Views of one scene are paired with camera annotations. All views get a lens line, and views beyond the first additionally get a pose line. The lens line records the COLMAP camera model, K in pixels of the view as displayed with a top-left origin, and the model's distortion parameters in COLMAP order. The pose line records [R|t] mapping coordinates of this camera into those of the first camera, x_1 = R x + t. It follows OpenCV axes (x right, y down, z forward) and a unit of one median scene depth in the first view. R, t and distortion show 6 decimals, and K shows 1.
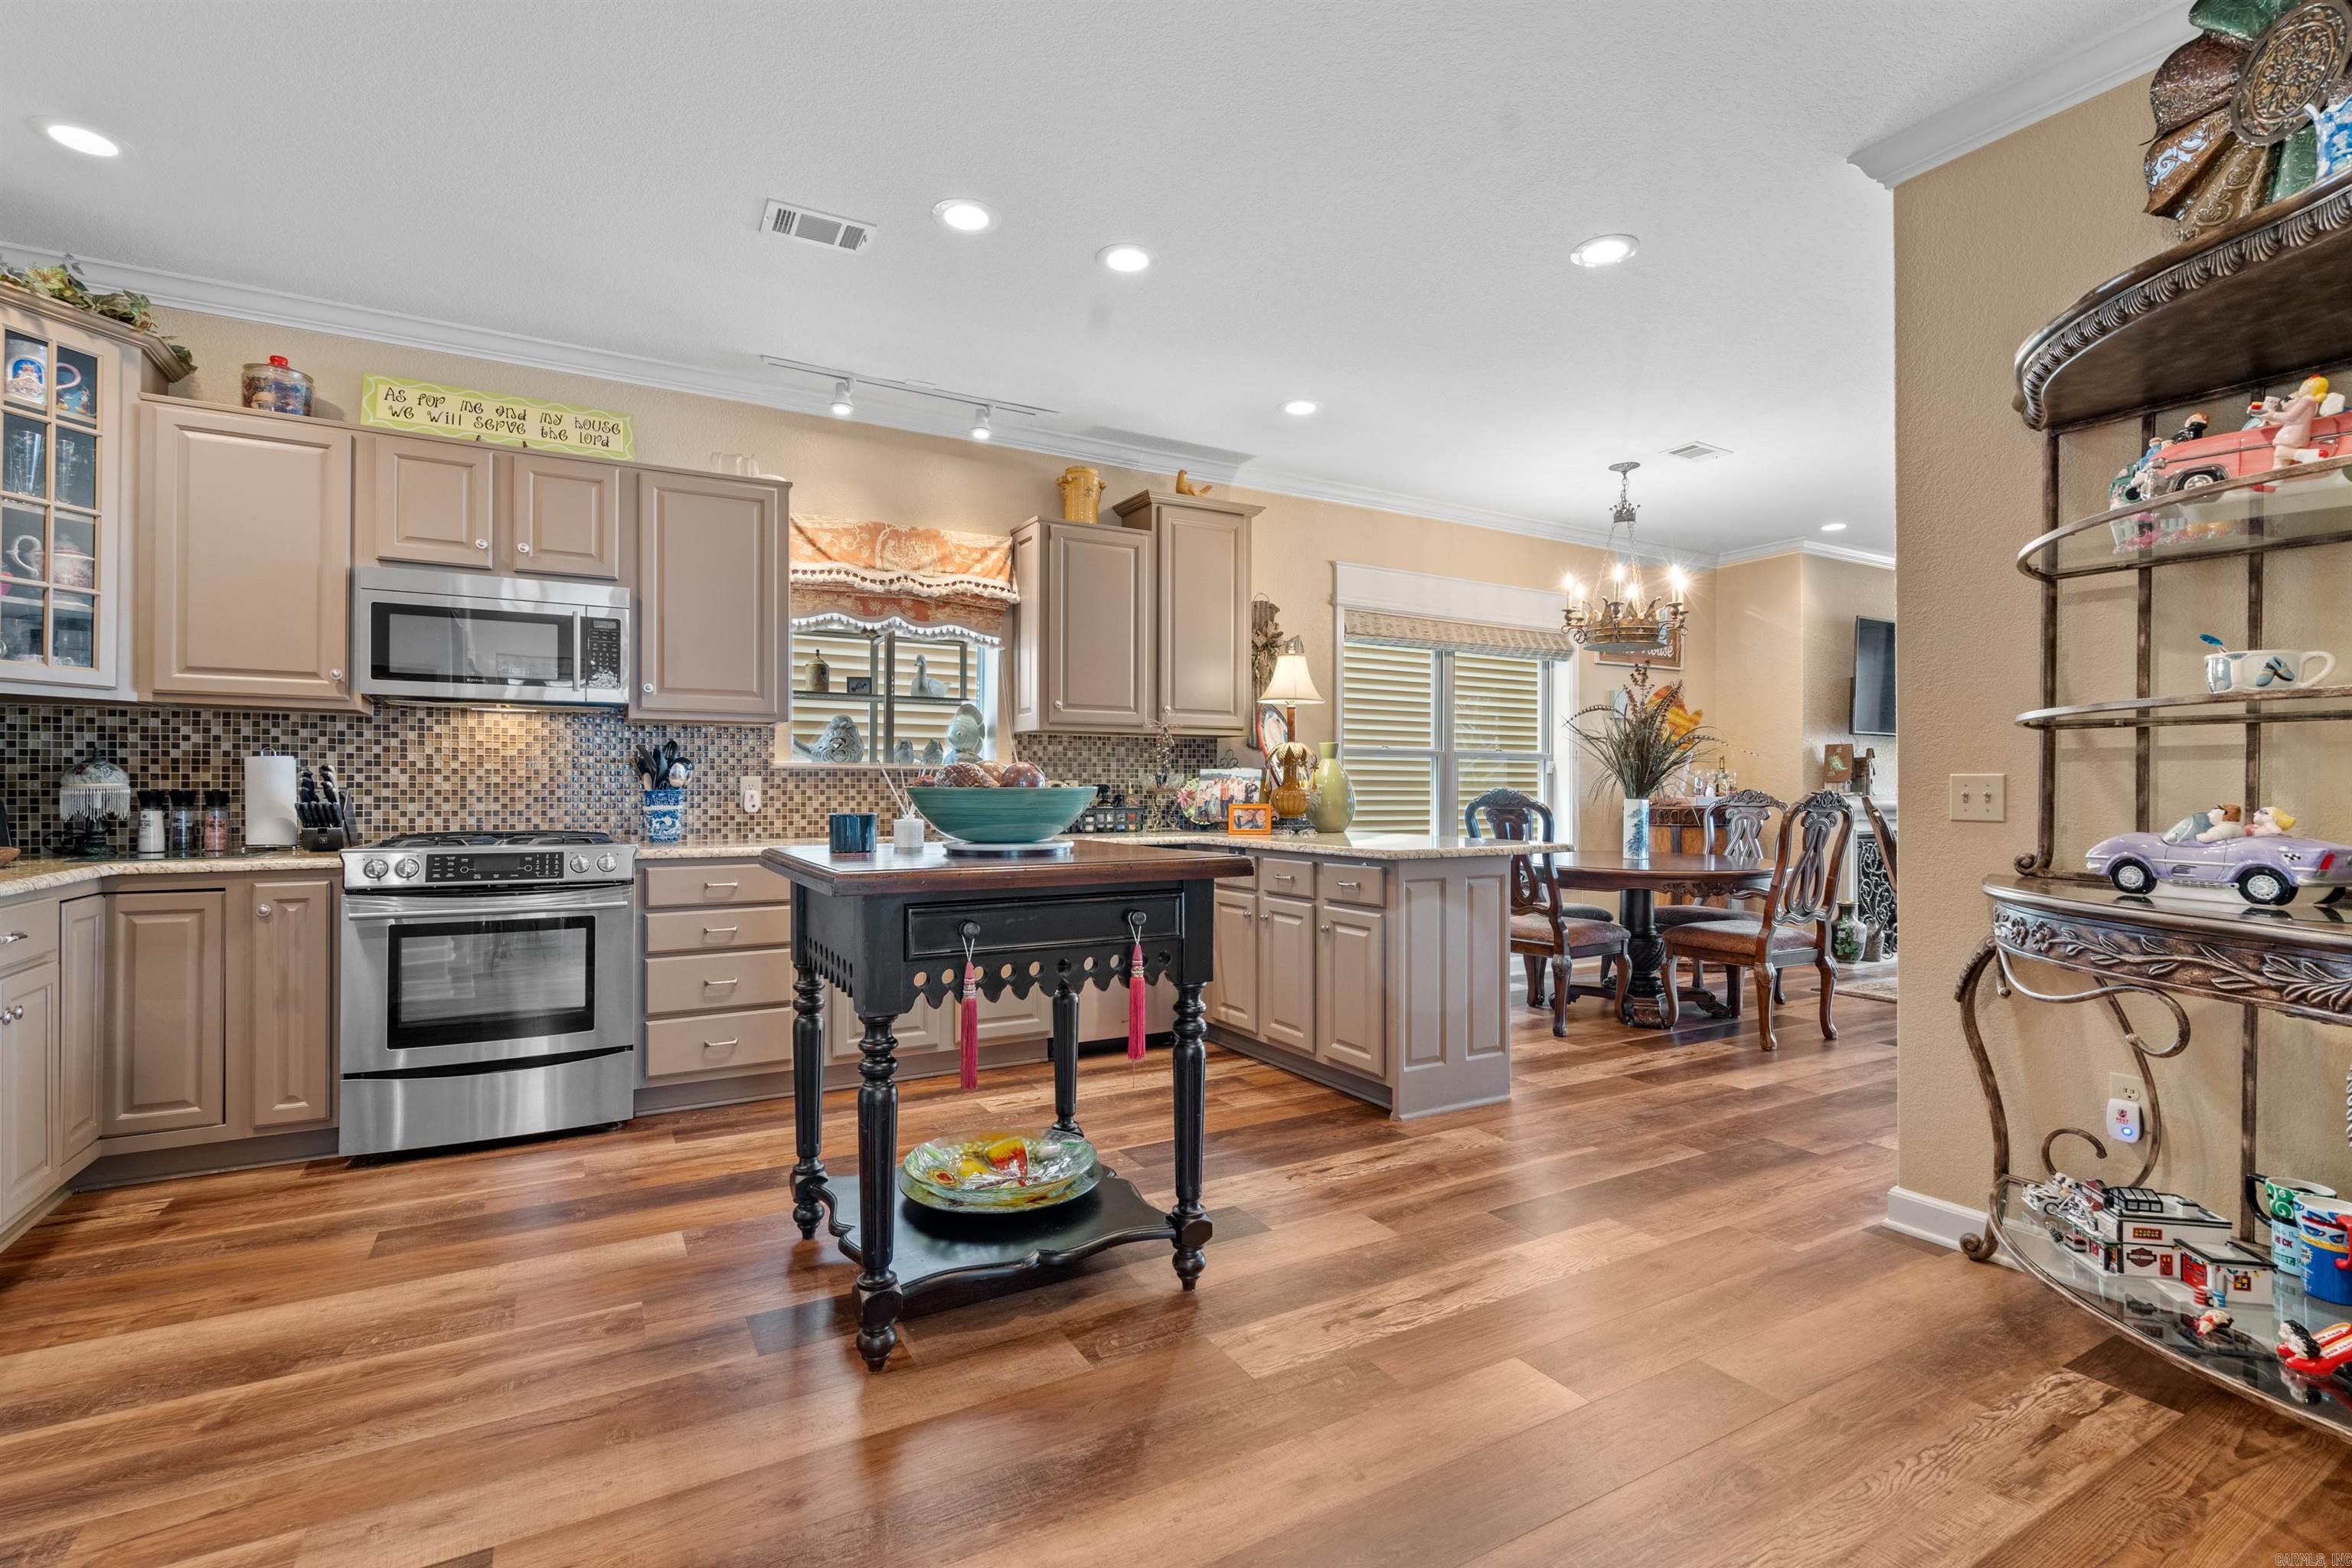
lens RADIAL K [[1073.0, 0, 1168.9], [0, 1073.0, 783.7], [0, 0, 1]] dist [-0.001037, 0.000513]
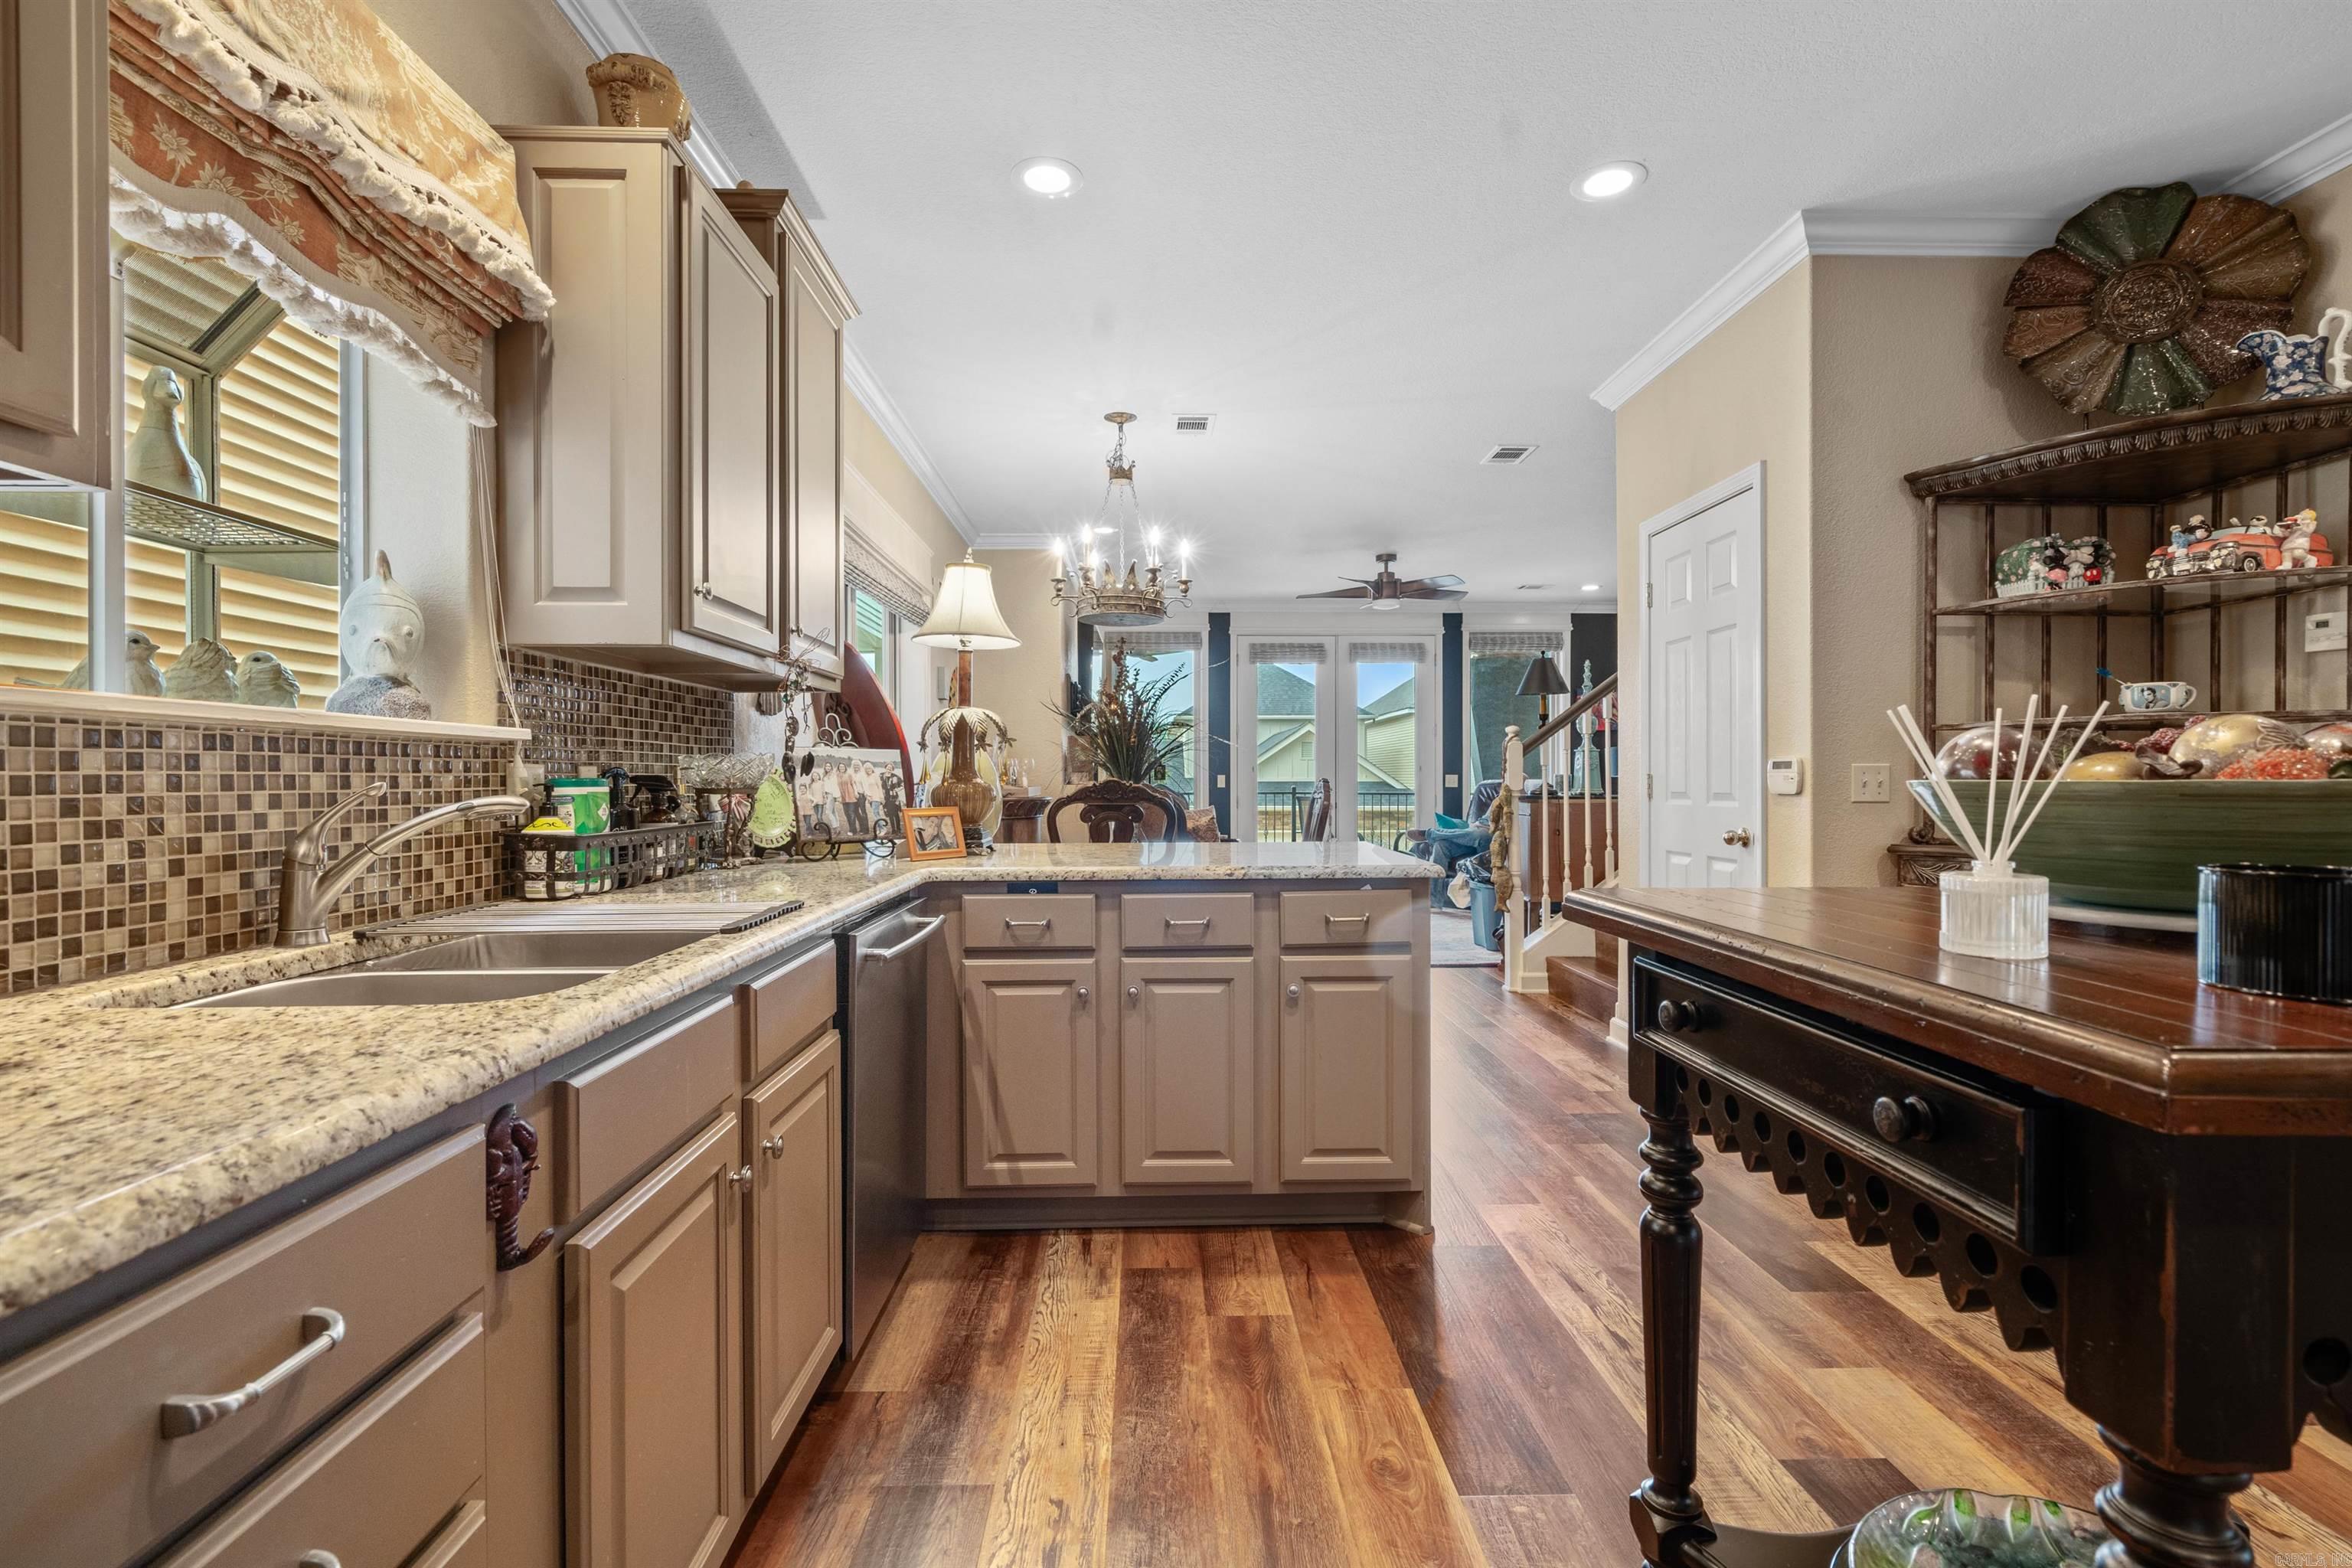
lens RADIAL K [[1066.2, 0, 1170.4], [0, 1066.2, 783.5], [0, 0, 1]] dist [-0.001082, 0.000213]
pose [[0.473820, -0.009245, 0.880573, -0.473770], [0.001180, 0.999951, 0.009864, -0.000059], [-0.880621, -0.003635, 0.473808, 0.756635]]
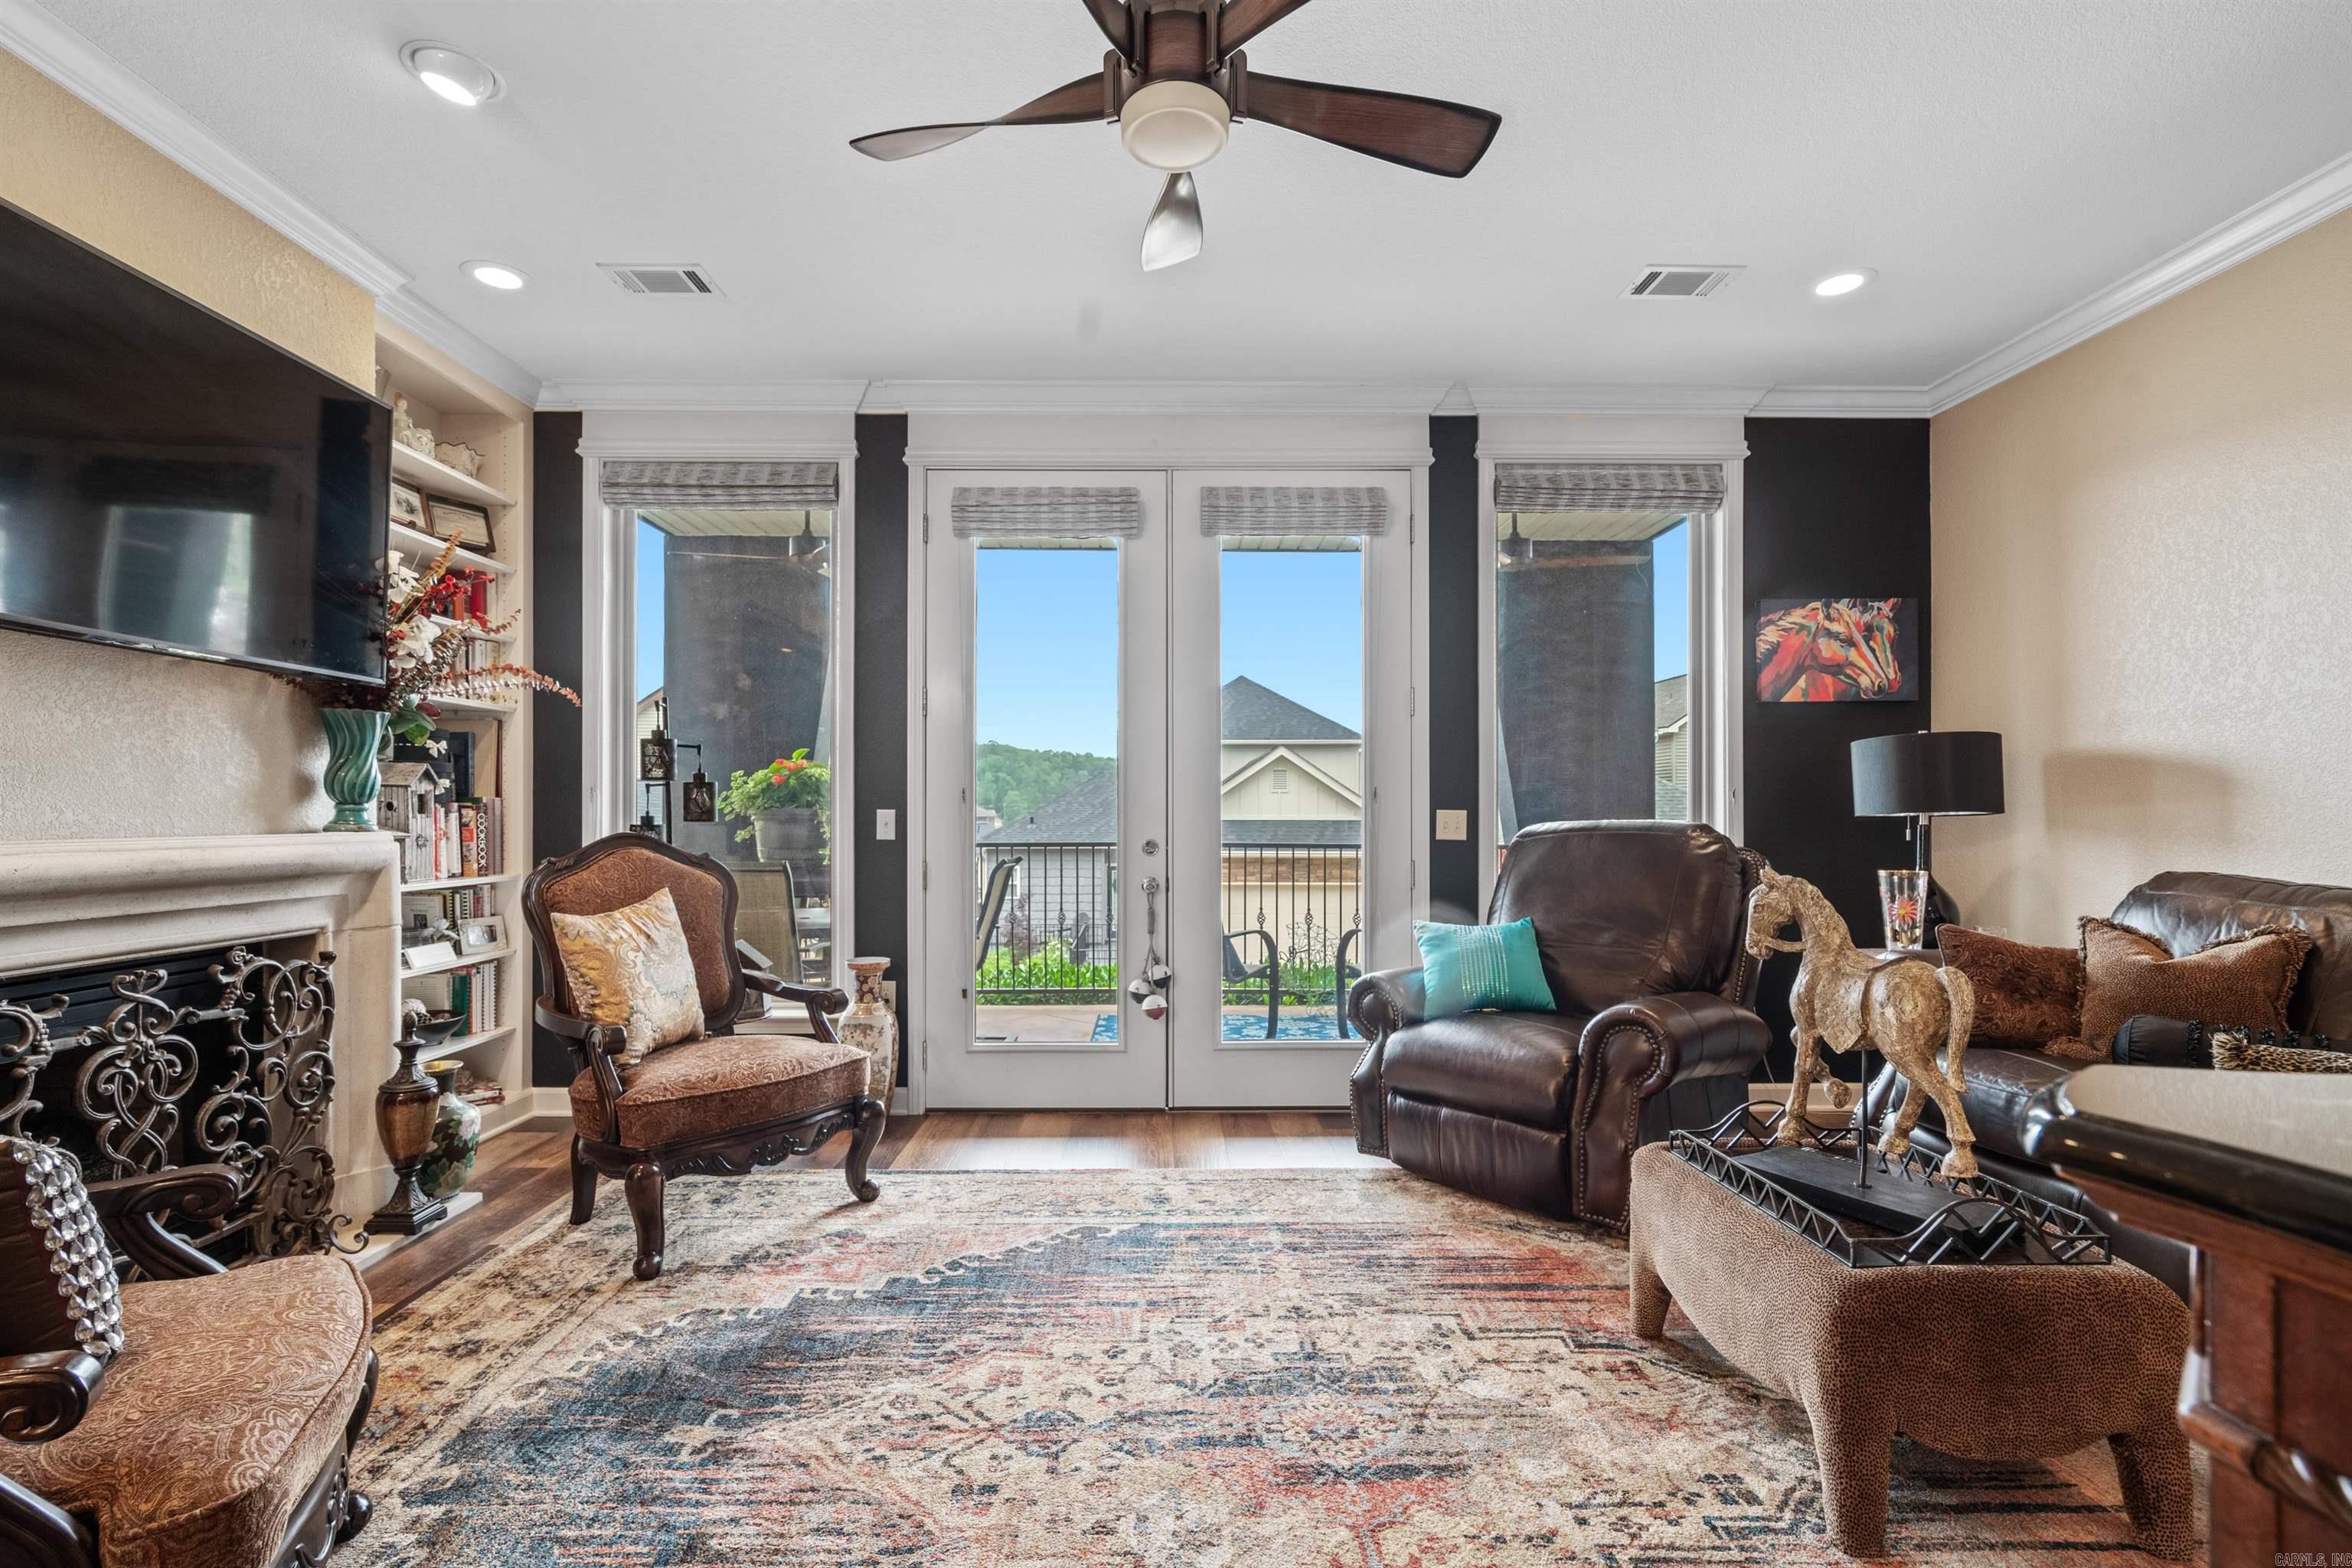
lens RADIAL K [[1083.5, 0, 1162.6], [0, 1083.5, 808.9], [0, 0, 1]] dist [-0.003099, 0.000553]
pose [[0.487791, 0.001100, 0.872960, 1.042520], [-0.001113, 0.999999, -0.000638, 0.005024], [-0.872960, -0.000661, 0.487791, 1.105658]]
